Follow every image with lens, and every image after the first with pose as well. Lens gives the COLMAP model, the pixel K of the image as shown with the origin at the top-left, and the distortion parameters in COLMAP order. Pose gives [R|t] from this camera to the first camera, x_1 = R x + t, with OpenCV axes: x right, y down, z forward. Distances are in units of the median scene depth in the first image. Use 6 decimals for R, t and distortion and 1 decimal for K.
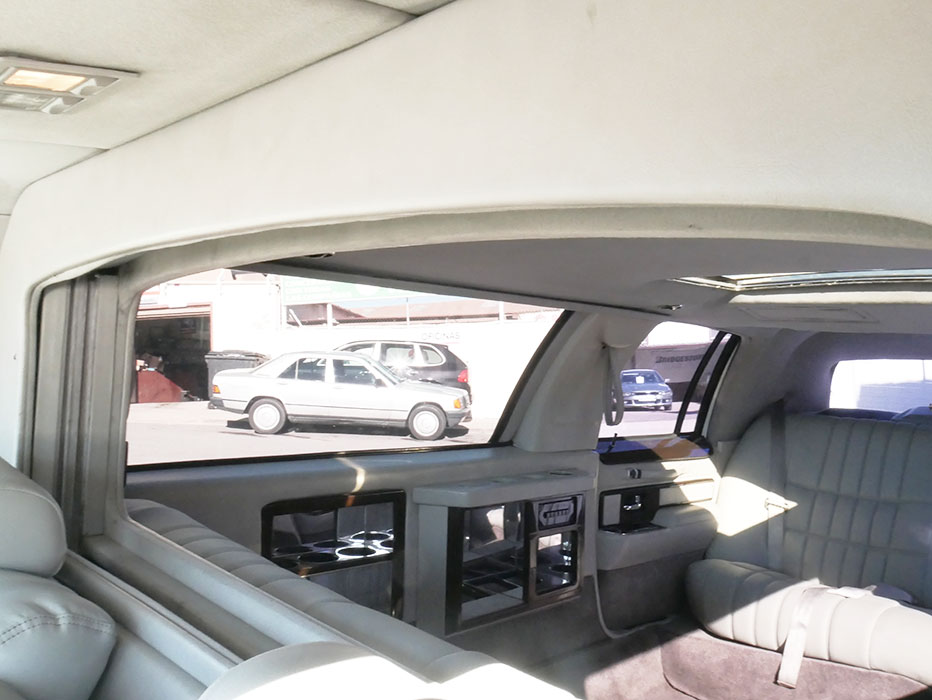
lens RADIAL K [[794.3, 0, 466.0], [0, 794.3, 350.0], [0, 0, 1]] dist [-0.044298, 0.098809]
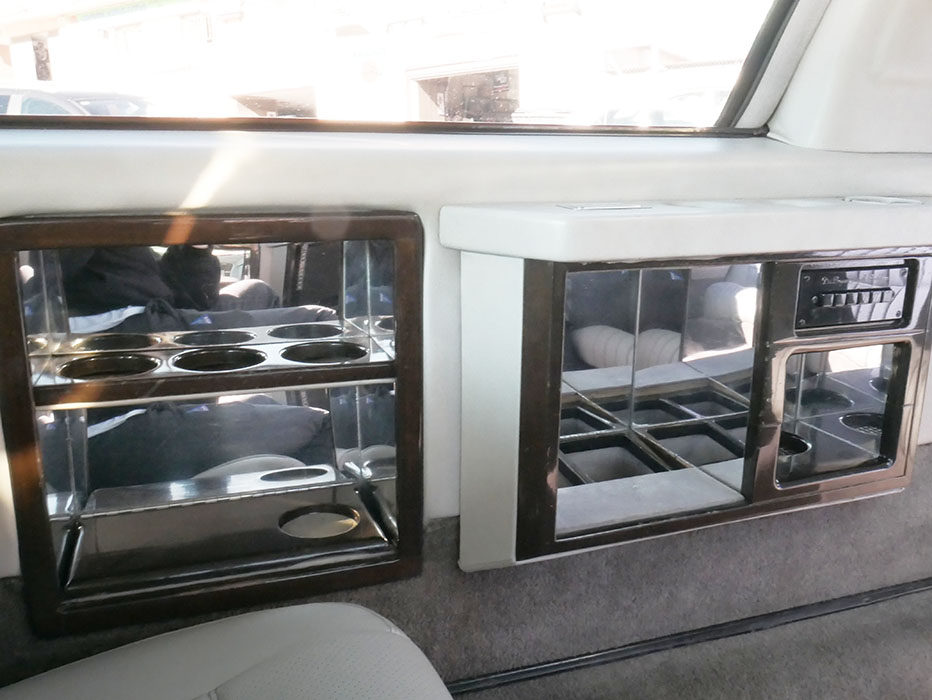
lens RADIAL K [[857.0, 0, 466.0], [0, 857.0, 350.0], [0, 0, 1]] dist [-0.024779, 0.001064]
pose [[0.920739, 0.082139, -0.381435, 0.077192], [0.021245, 0.965586, 0.259215, 0.088232], [0.389600, -0.246773, 0.887308, 0.408641]]
